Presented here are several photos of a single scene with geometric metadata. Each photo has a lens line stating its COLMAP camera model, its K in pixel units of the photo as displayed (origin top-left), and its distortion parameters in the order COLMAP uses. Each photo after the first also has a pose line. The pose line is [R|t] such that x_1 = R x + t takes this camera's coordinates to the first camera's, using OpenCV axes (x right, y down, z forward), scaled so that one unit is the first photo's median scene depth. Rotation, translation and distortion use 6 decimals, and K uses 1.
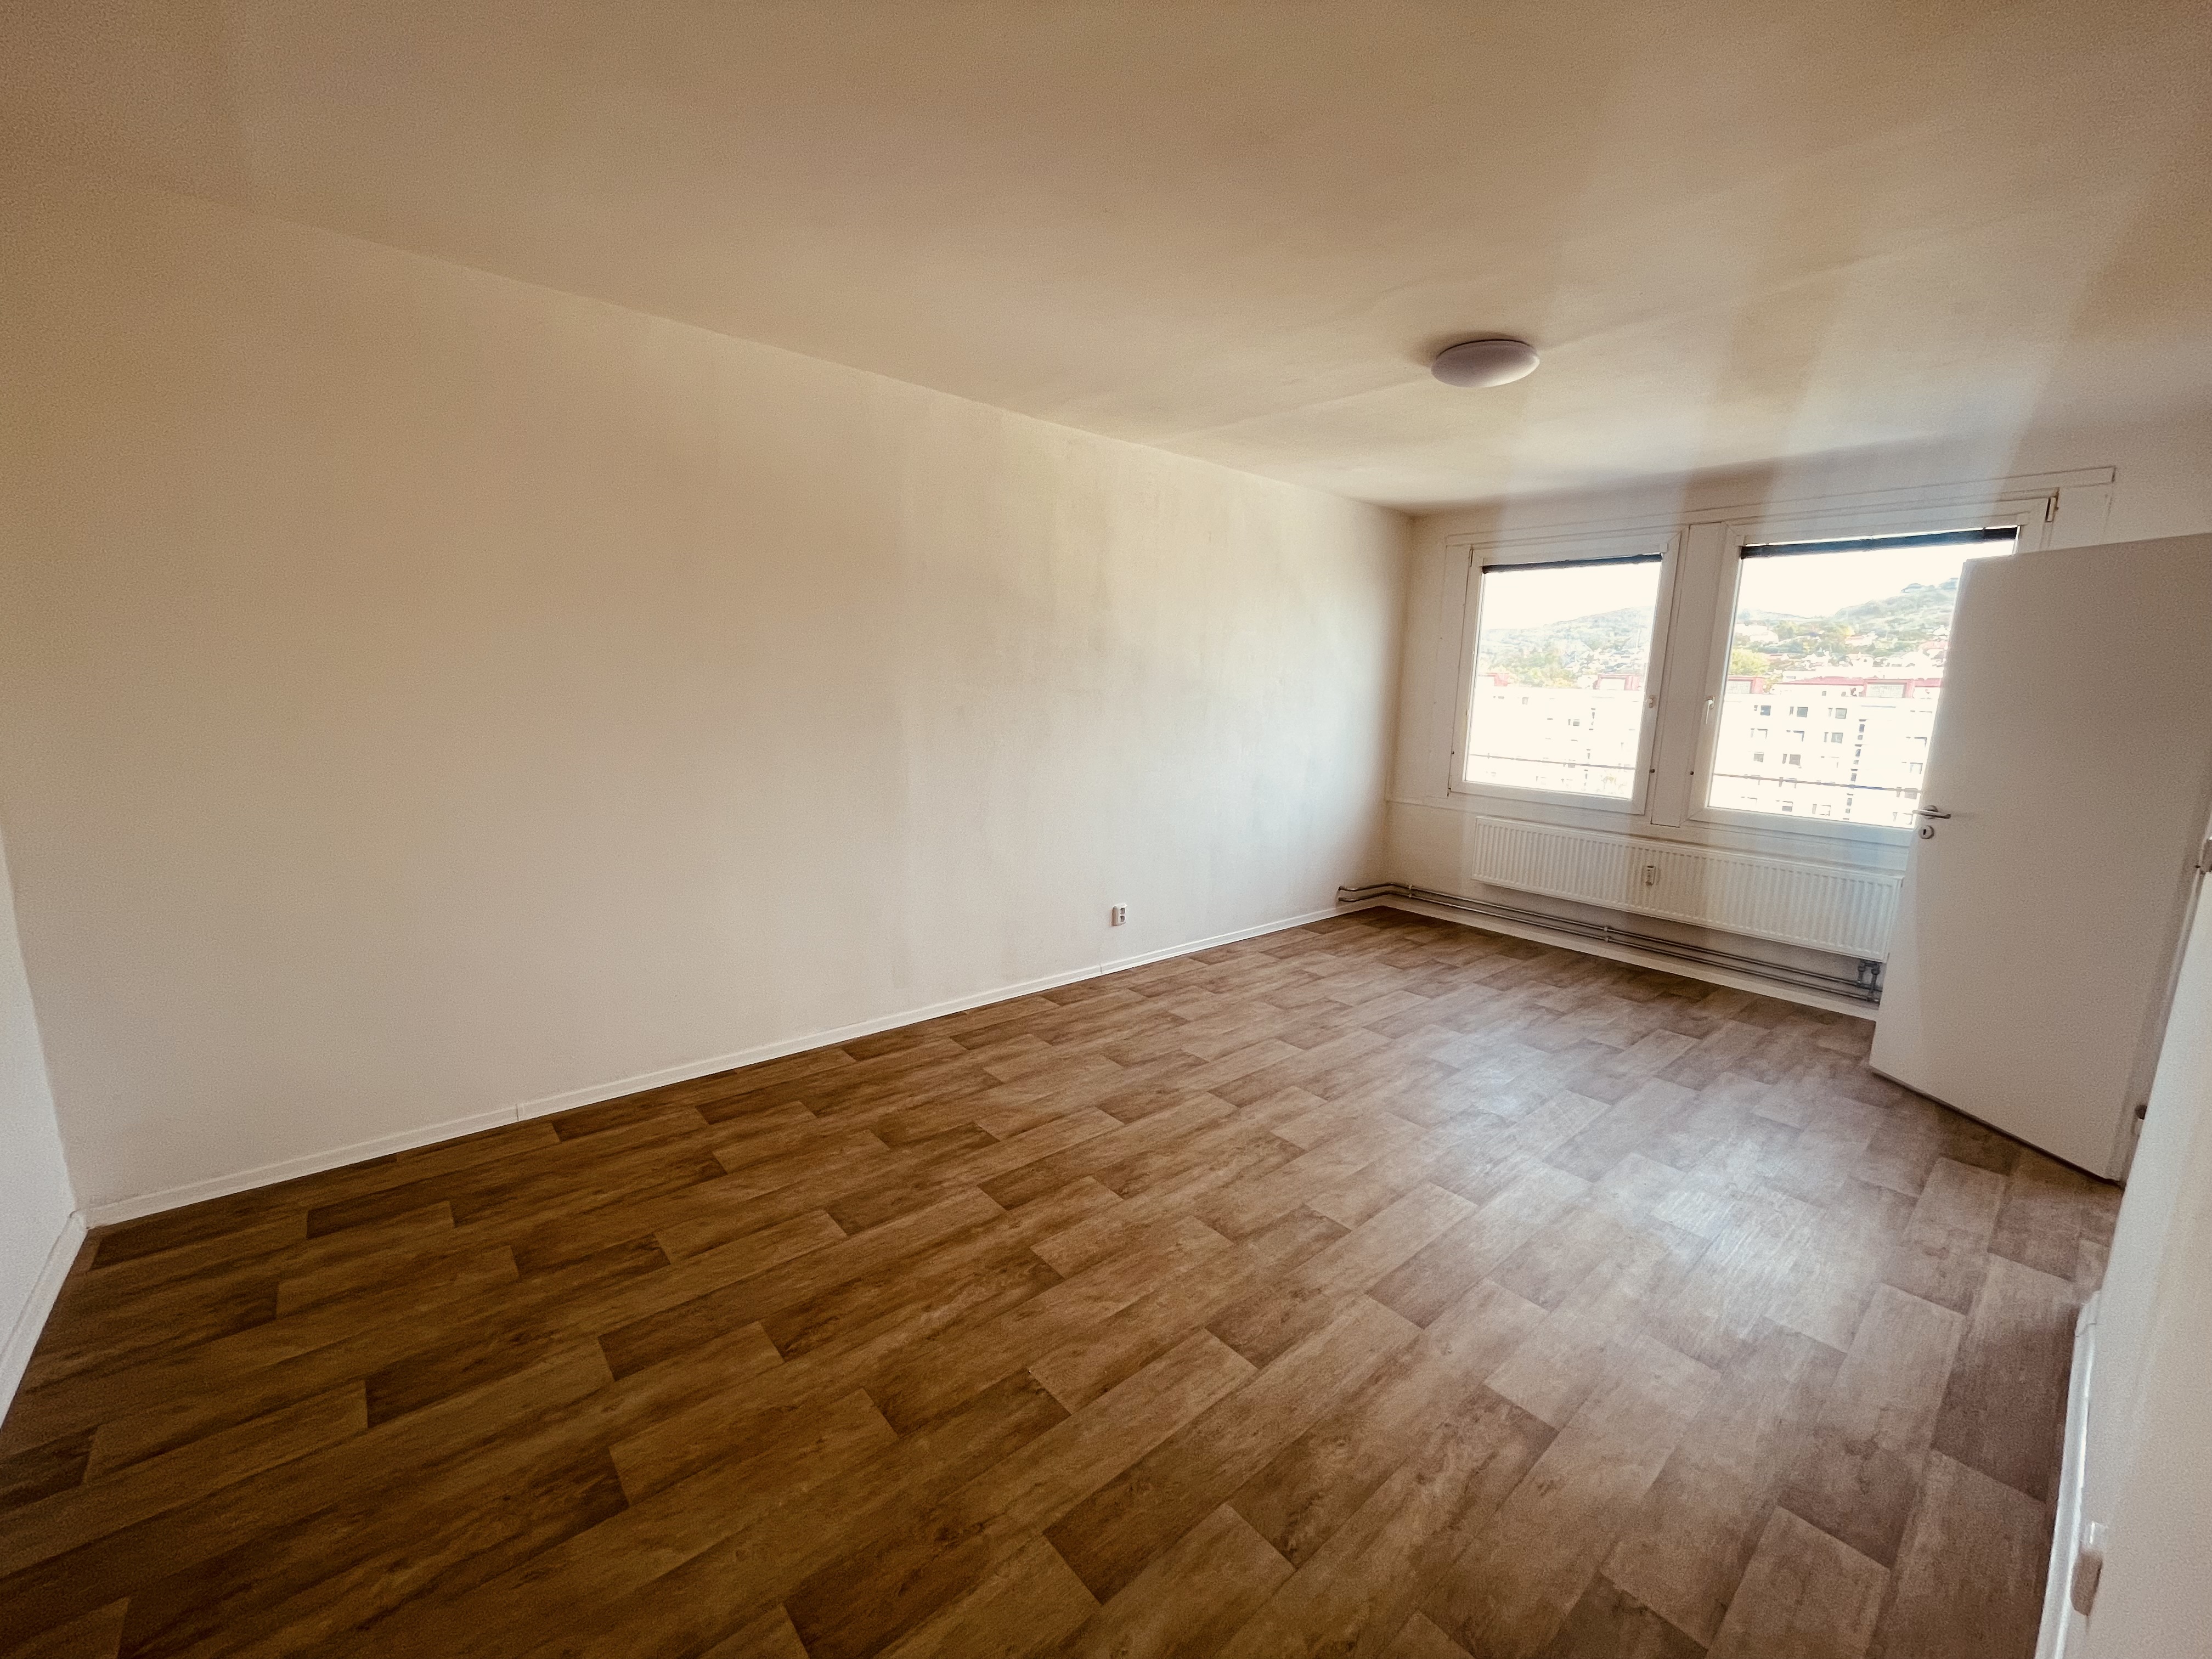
lens RADIAL K [[889.3, 0, 1107.2], [0, 889.3, 829.0], [0, 0, 1]] dist [-0.003154, -0.000528]
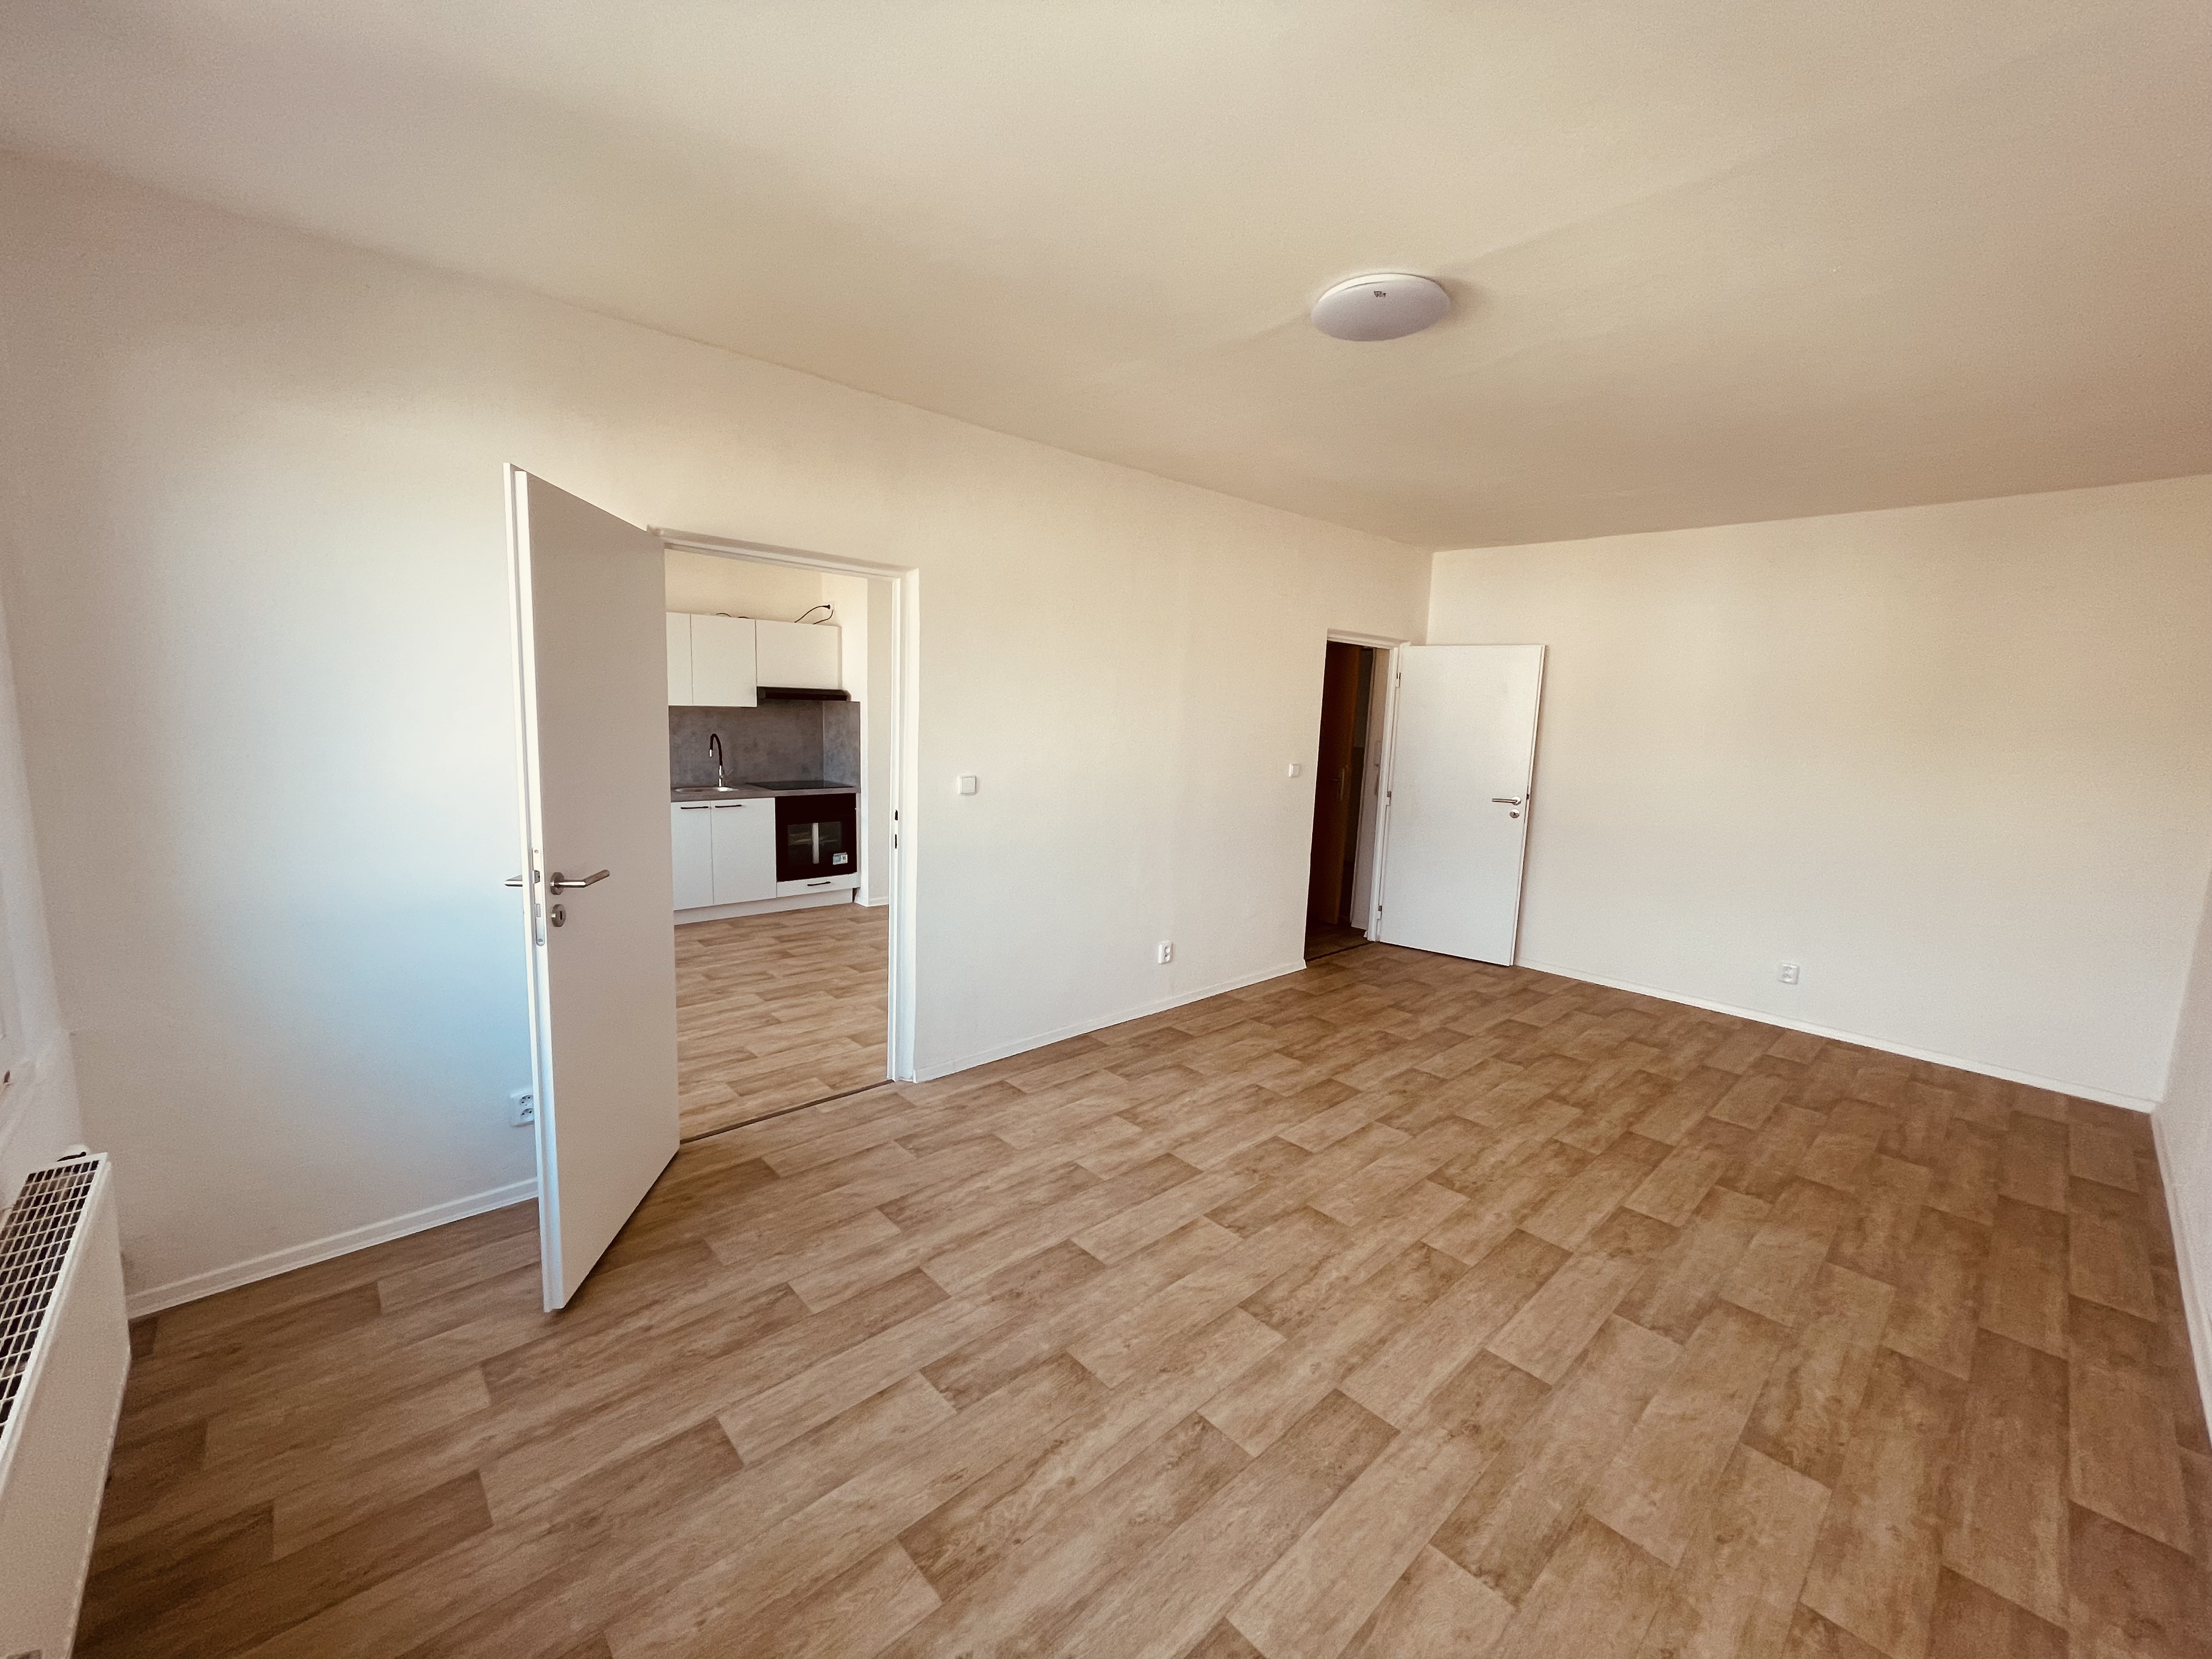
lens RADIAL K [[889.3, 0, 1107.2], [0, 889.3, 829.0], [0, 0, 1]] dist [-0.003154, -0.000528]
pose [[-0.997396, -0.056594, -0.044710, 0.597762], [-0.067585, 0.949818, 0.305416, -0.285292], [0.025181, 0.307642, -0.951169, 1.663156]]
